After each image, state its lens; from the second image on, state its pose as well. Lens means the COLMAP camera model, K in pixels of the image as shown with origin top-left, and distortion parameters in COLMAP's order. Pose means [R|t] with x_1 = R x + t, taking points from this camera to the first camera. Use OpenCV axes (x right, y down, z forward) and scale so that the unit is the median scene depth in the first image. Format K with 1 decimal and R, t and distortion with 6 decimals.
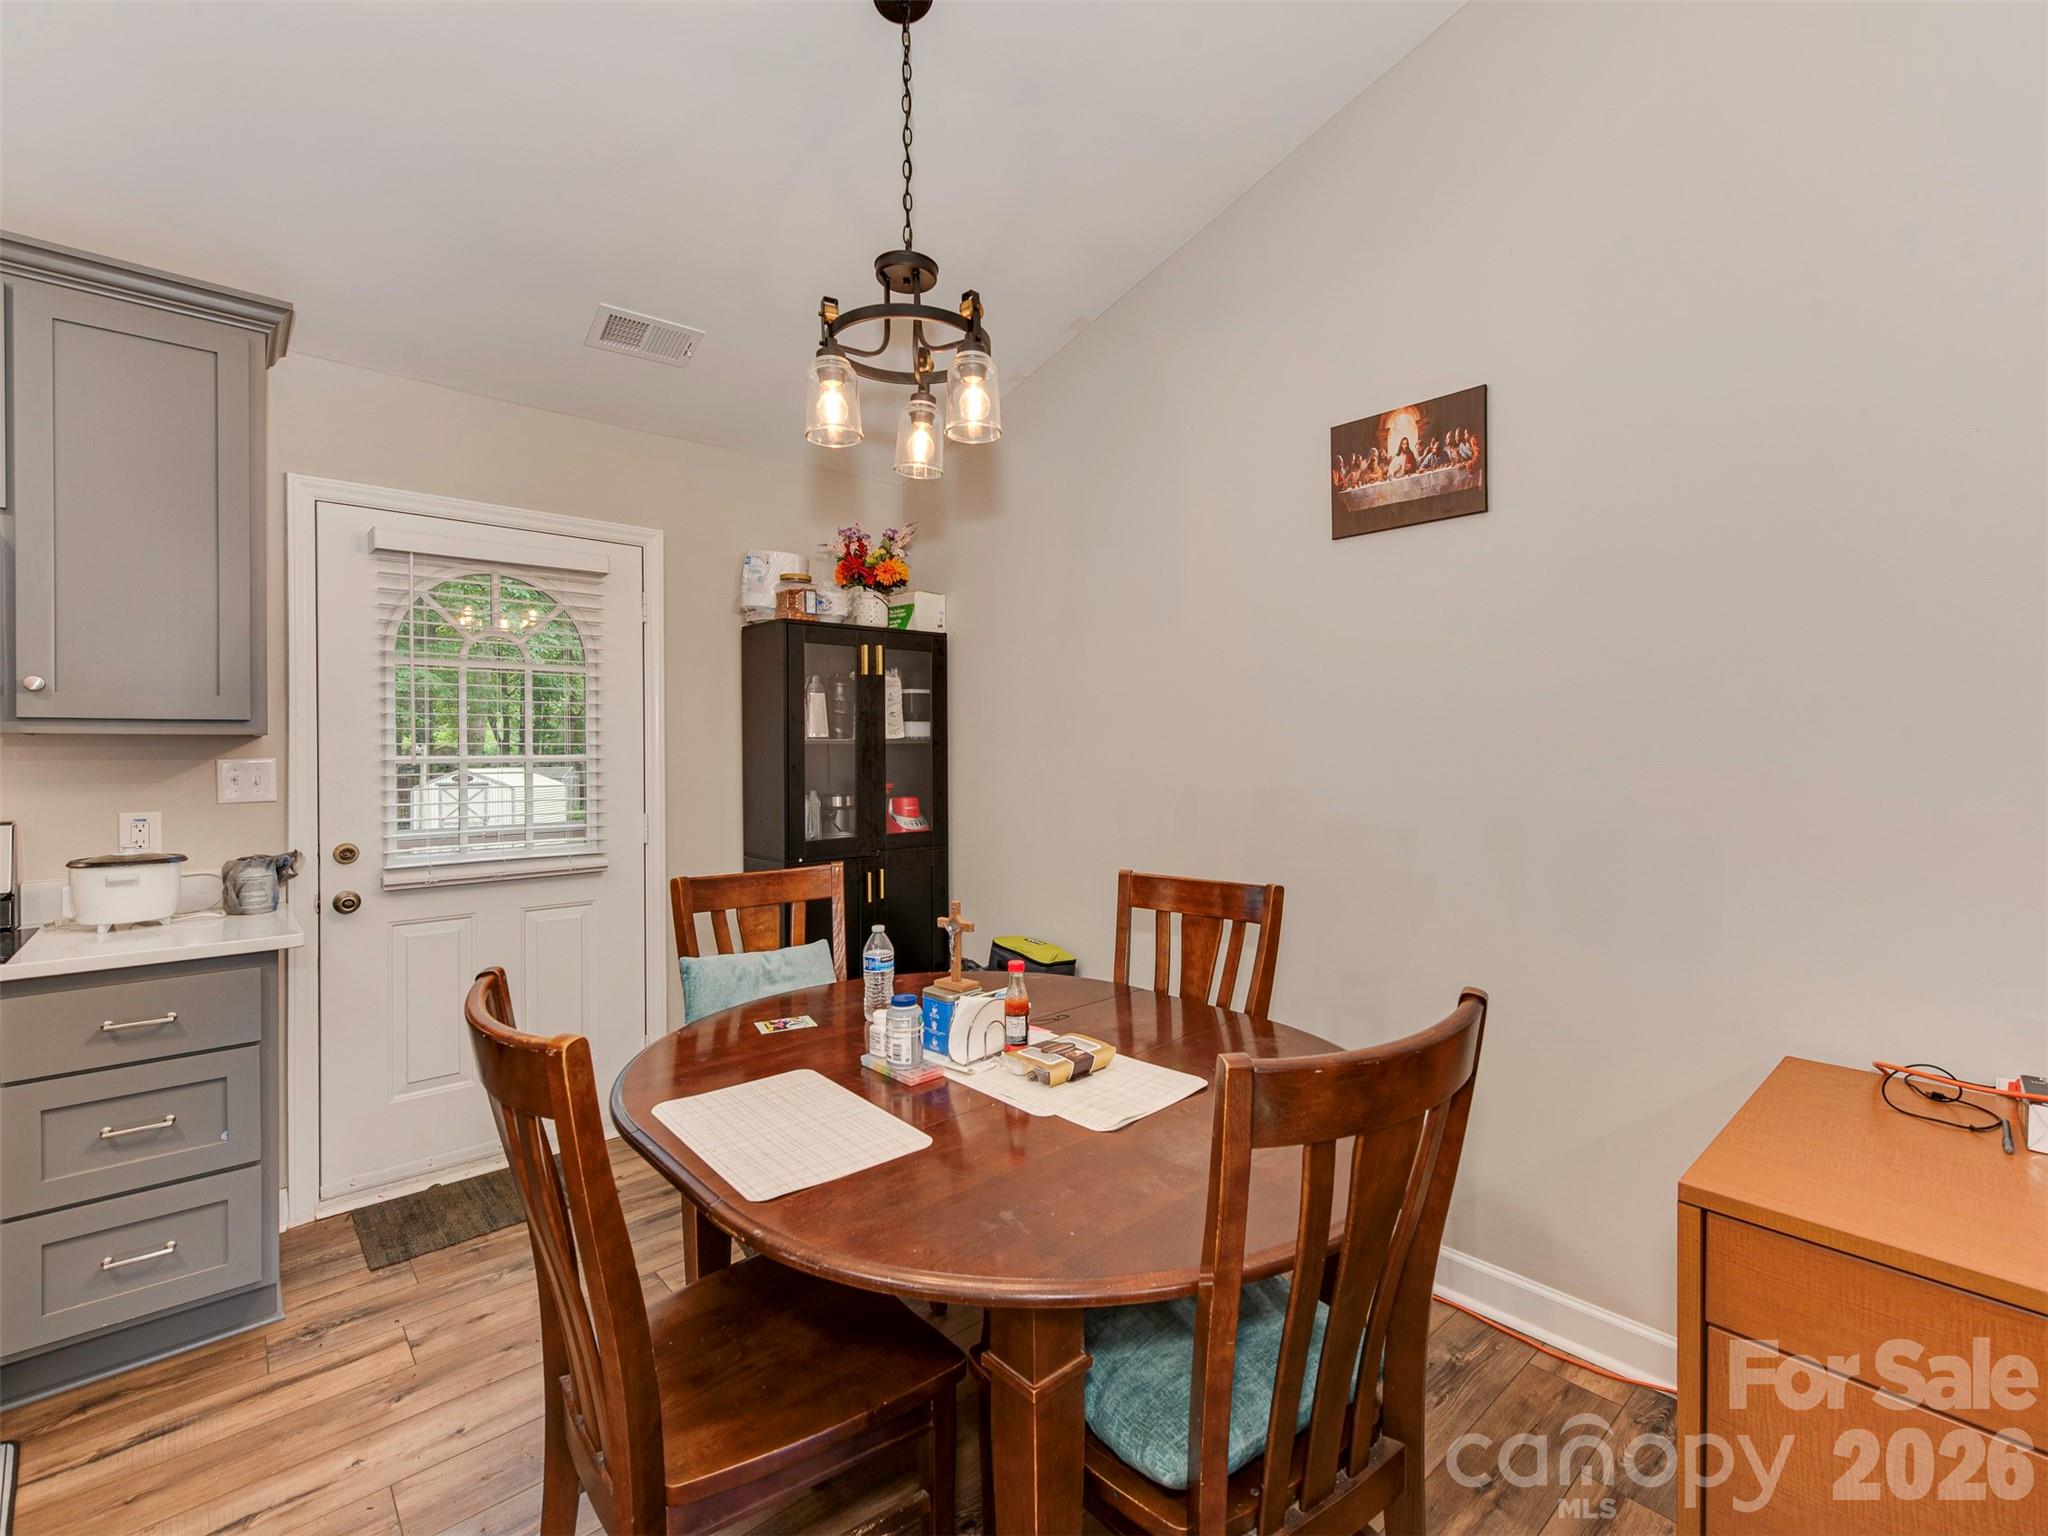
lens RADIAL K [[920.9, 0, 1026.4], [0, 920.9, 760.6], [0, 0, 1]] dist [0.007688, -0.003636]
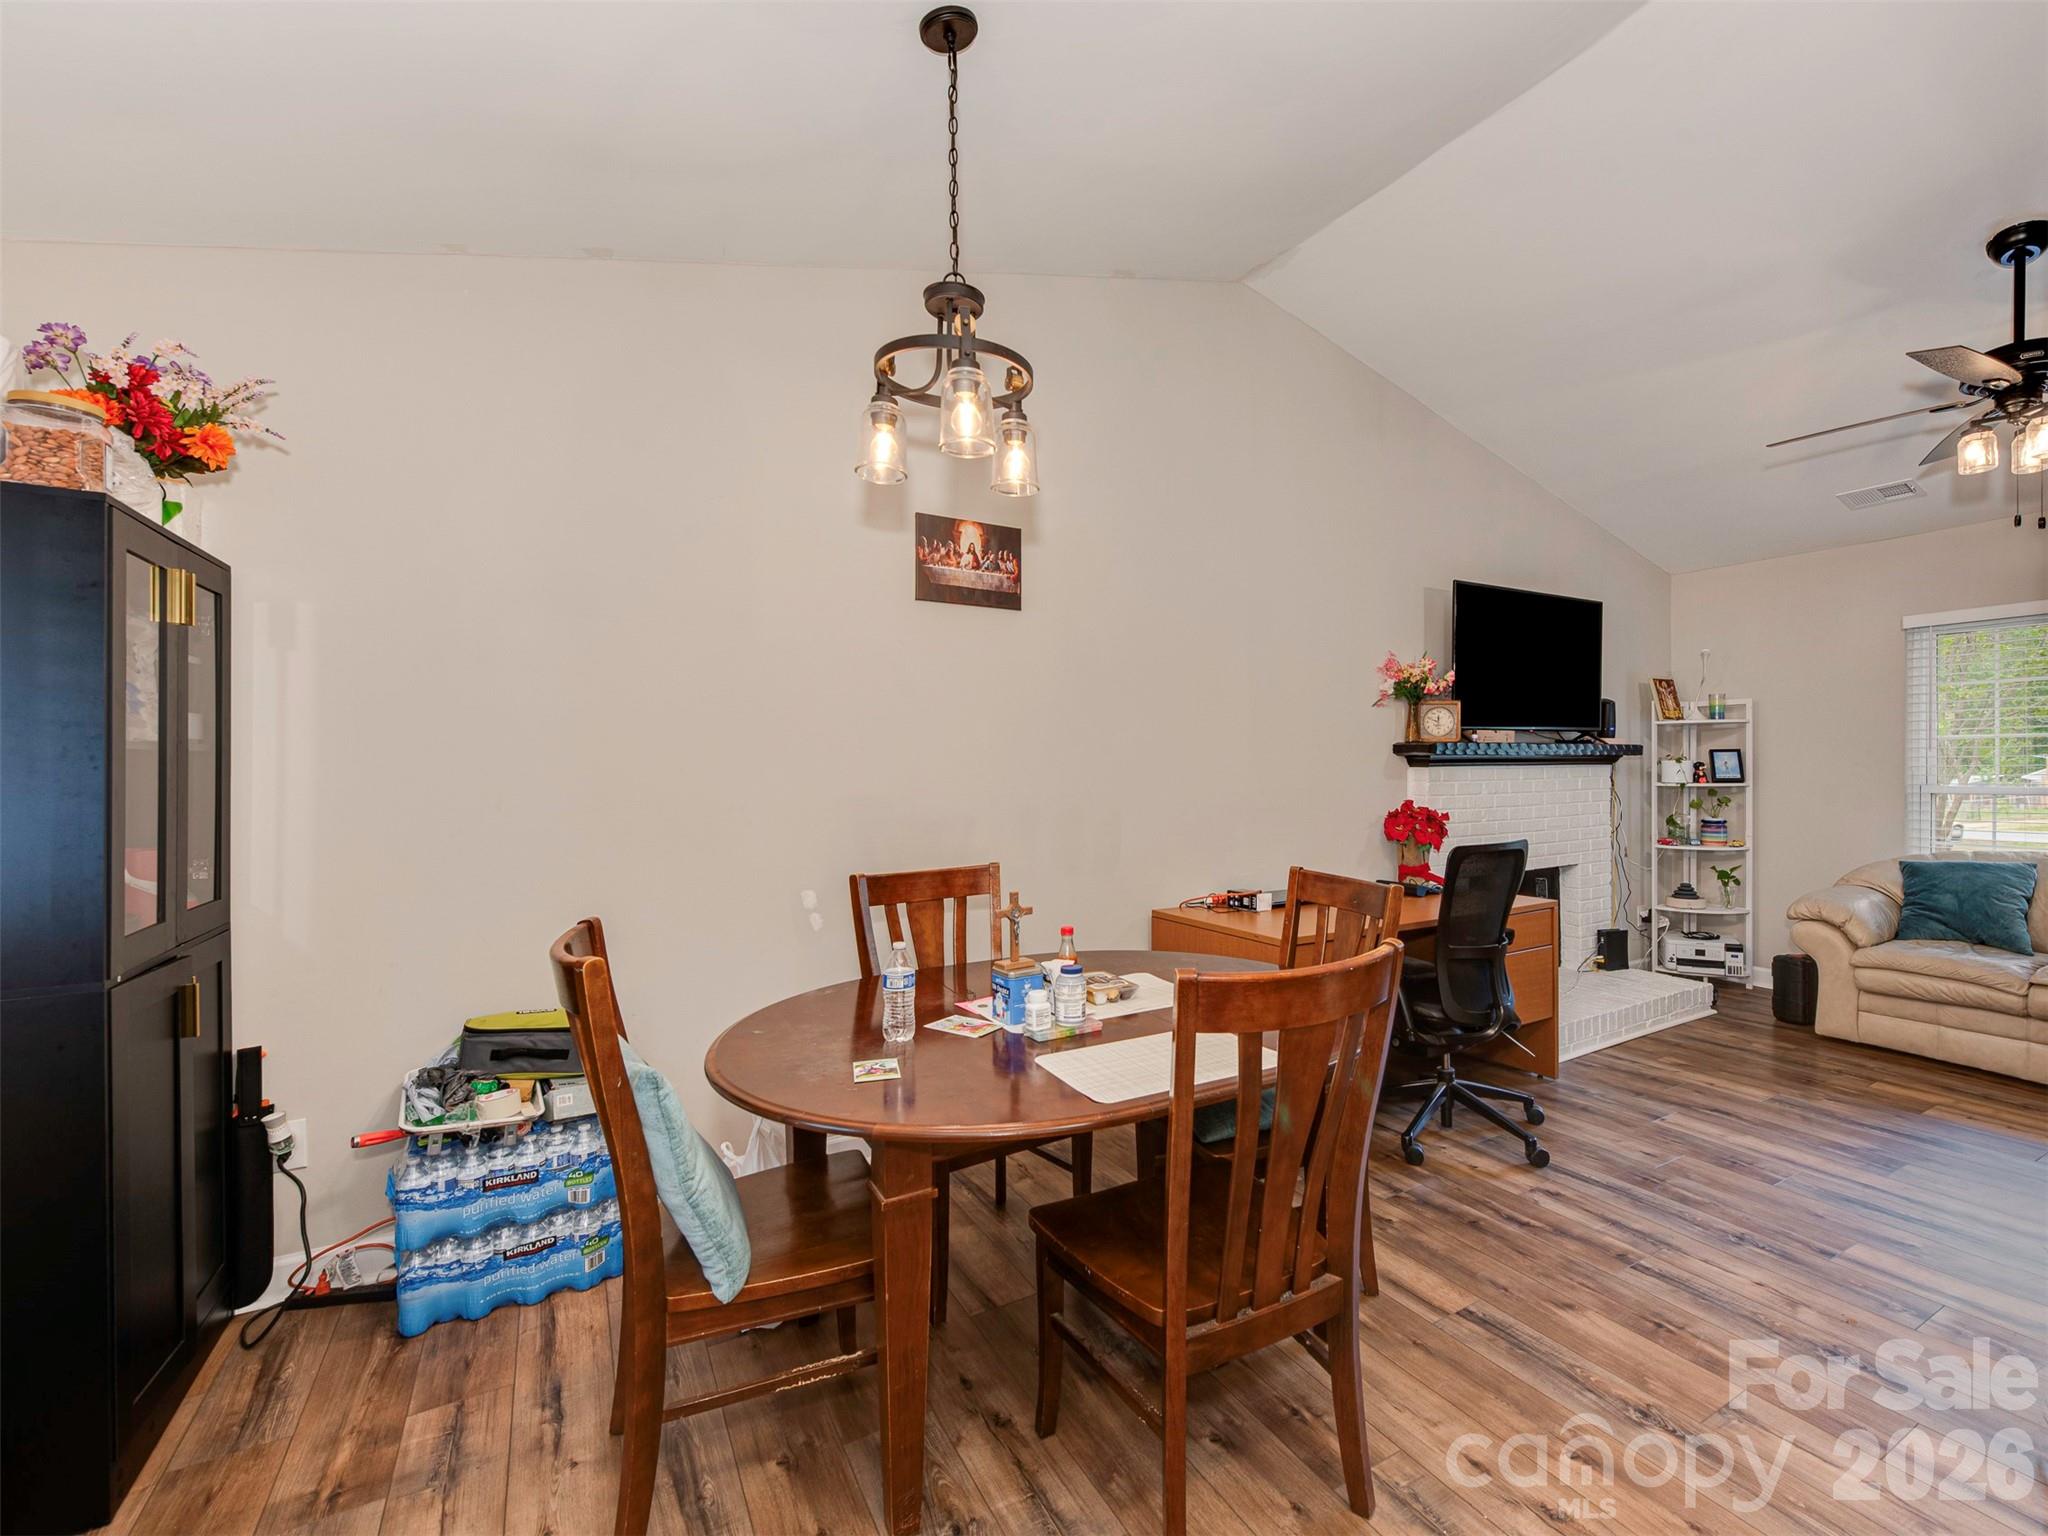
lens RADIAL K [[920.9, 0, 1145.5], [0, 920.9, 765.1], [0, 0, 1]] dist [0.007688, -0.003636]
pose [[0.155951, 0.009324, 0.987721, -0.924948], [0.010495, 0.999883, -0.011096, 0.008386], [-0.987709, 0.012097, 0.155835, 0.514278]]
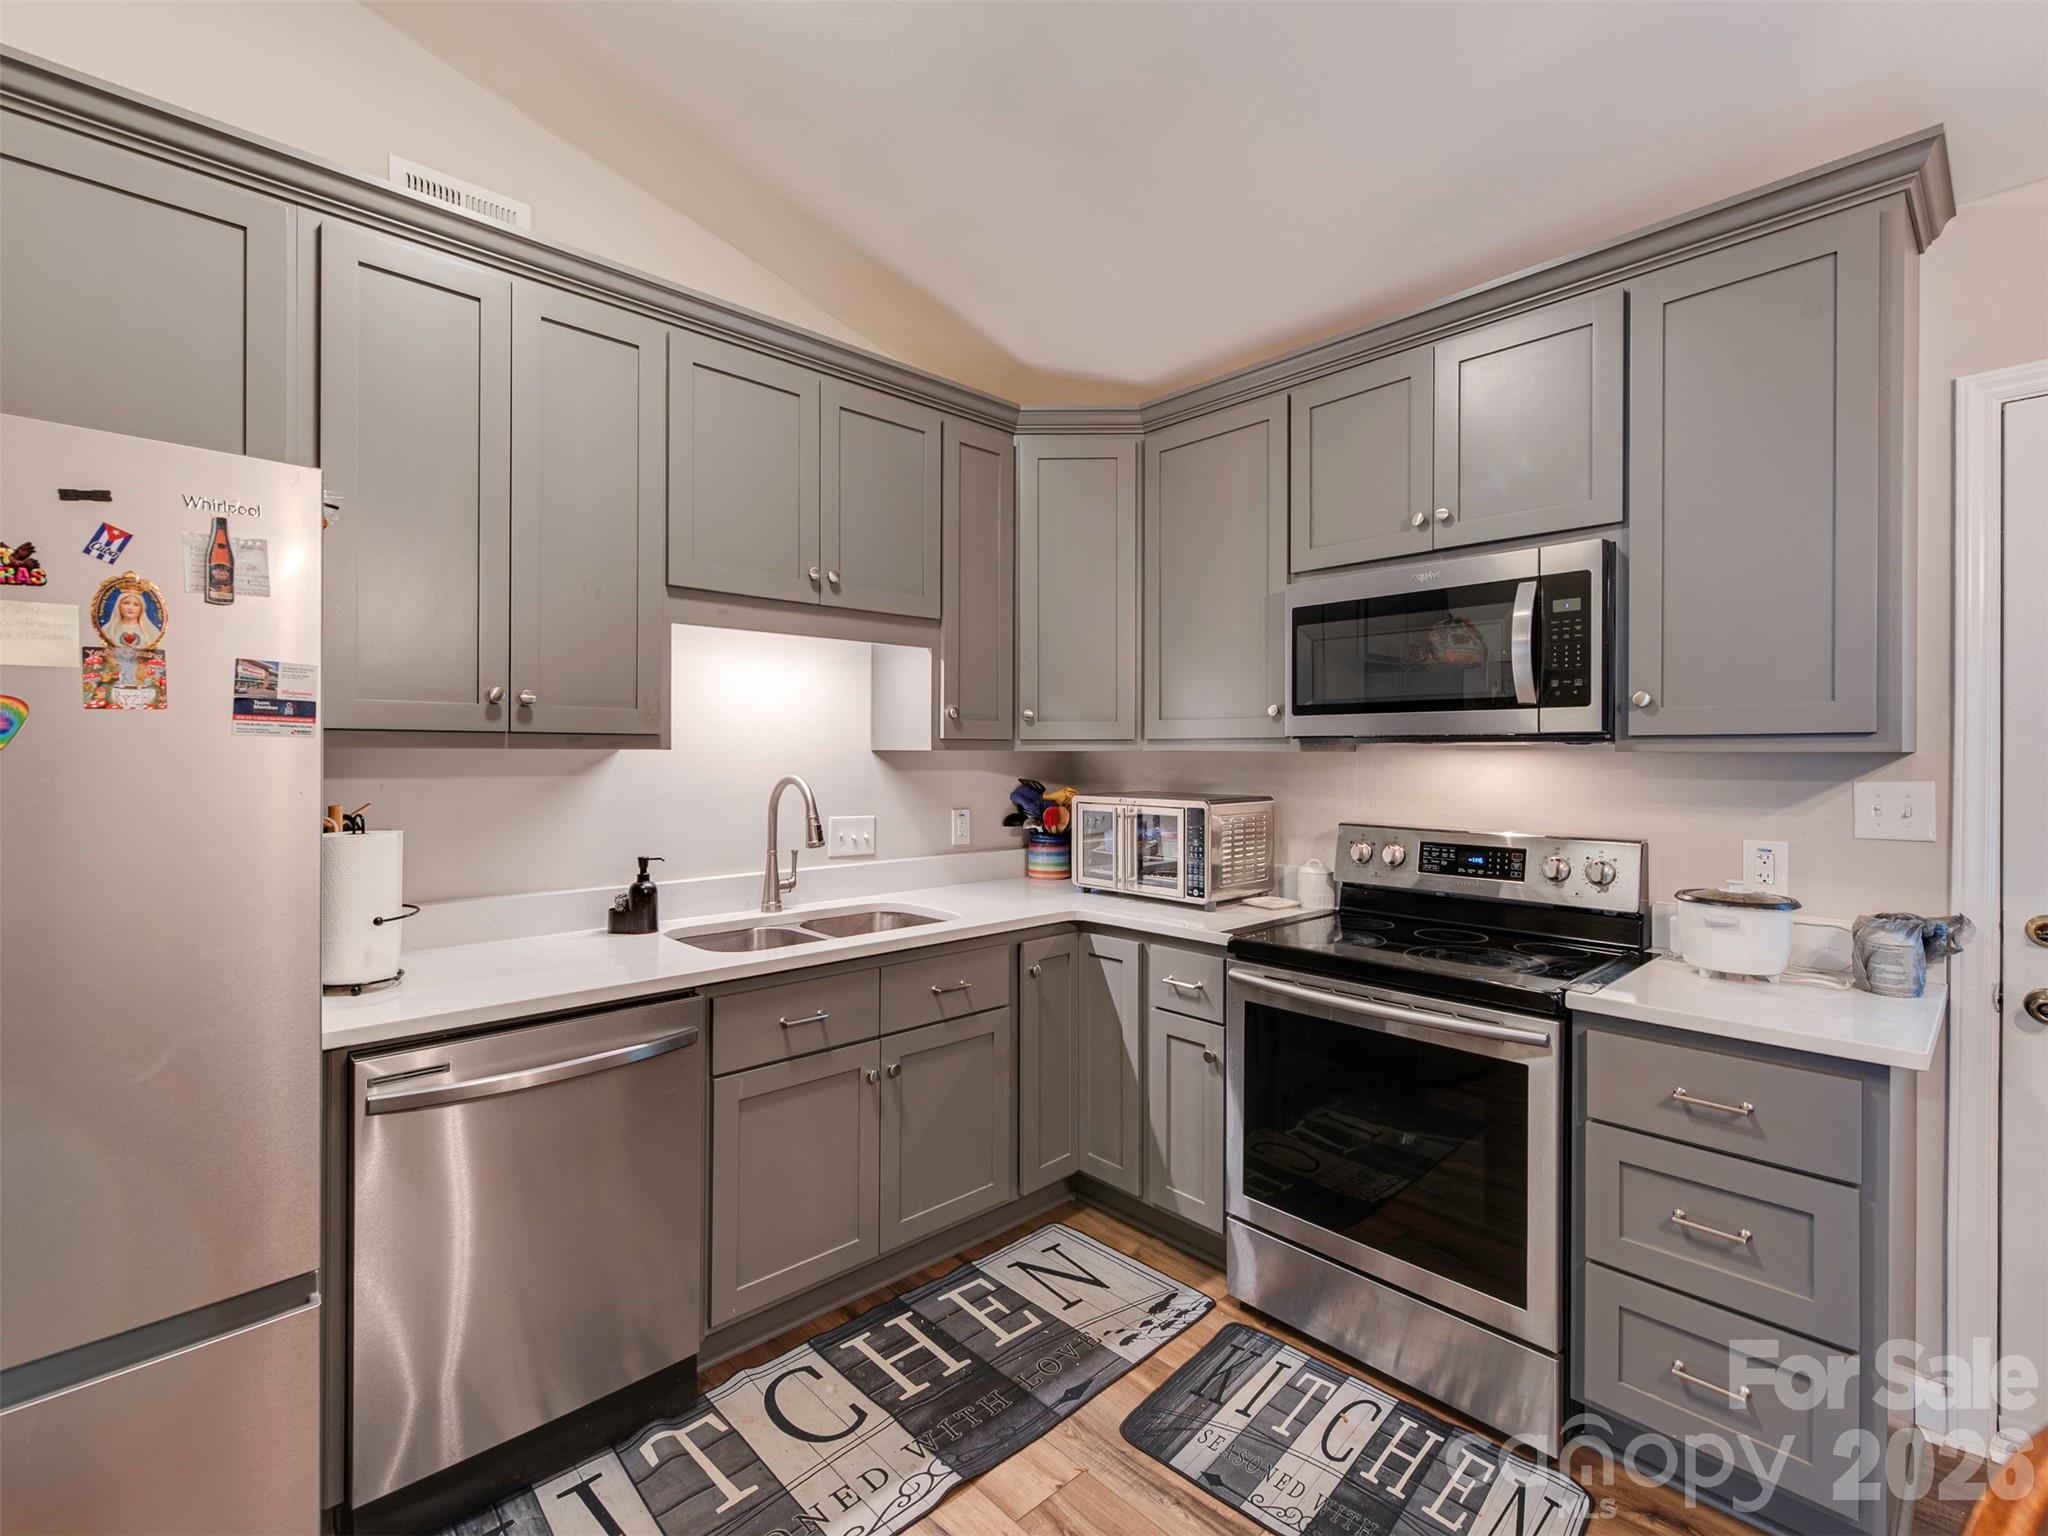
lens RADIAL K [[920.9, 0, 1041.1], [0, 920.9, 751.9], [0, 0, 1]] dist [0.007688, -0.003636]
pose [[0.057000, 0.003600, -0.998368, -0.144023], [-0.010588, 0.999939, 0.003001, -0.022144], [0.998318, 0.010400, 0.057034, 0.287290]]
